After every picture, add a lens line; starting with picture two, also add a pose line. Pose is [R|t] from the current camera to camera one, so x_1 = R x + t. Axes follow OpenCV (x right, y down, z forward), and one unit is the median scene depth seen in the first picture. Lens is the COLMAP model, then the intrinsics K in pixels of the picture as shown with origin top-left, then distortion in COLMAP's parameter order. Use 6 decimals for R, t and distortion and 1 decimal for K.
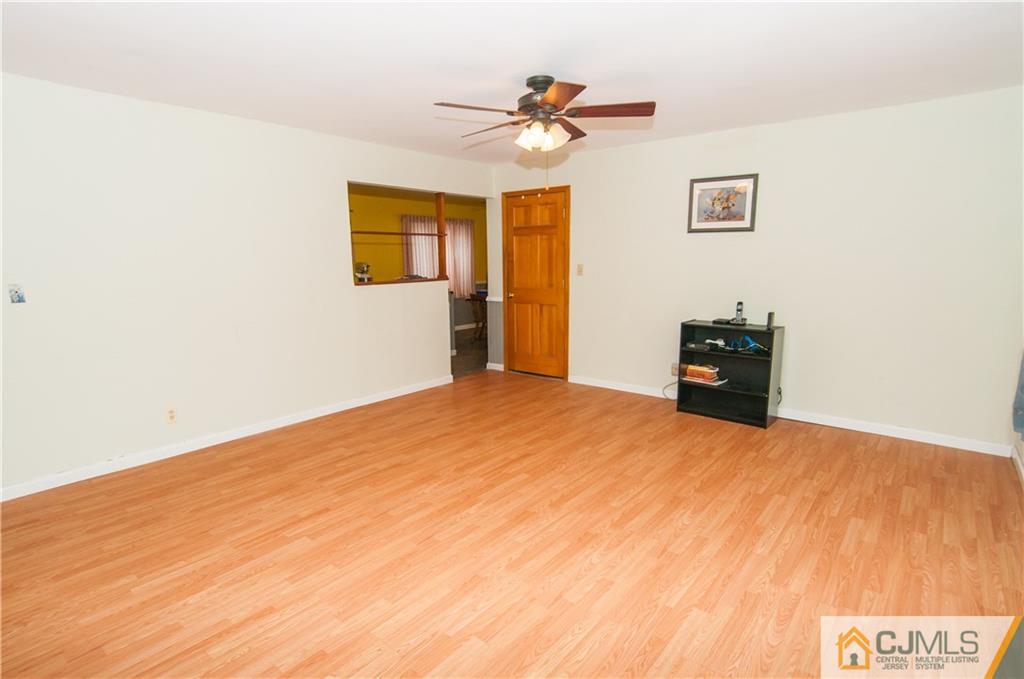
lens RADIAL K [[530.5, 0, 509.1], [0, 530.5, 340.2], [0, 0, 1]] dist [0.010451, -0.011858]
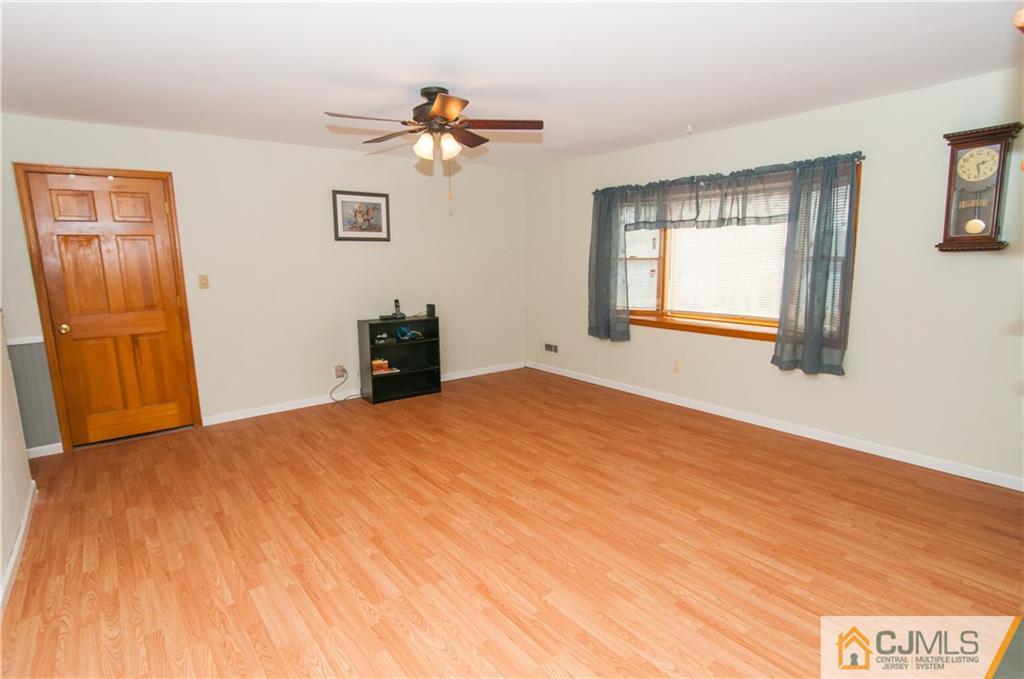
lens RADIAL K [[530.5, 0, 510.9], [0, 530.5, 337.0], [0, 0, 1]] dist [0.010451, -0.011858]
pose [[0.218605, -0.147520, 0.964598, -0.735602], [0.167687, 0.979481, 0.111794, -0.085940], [-0.961297, 0.137312, 0.238857, 0.510445]]
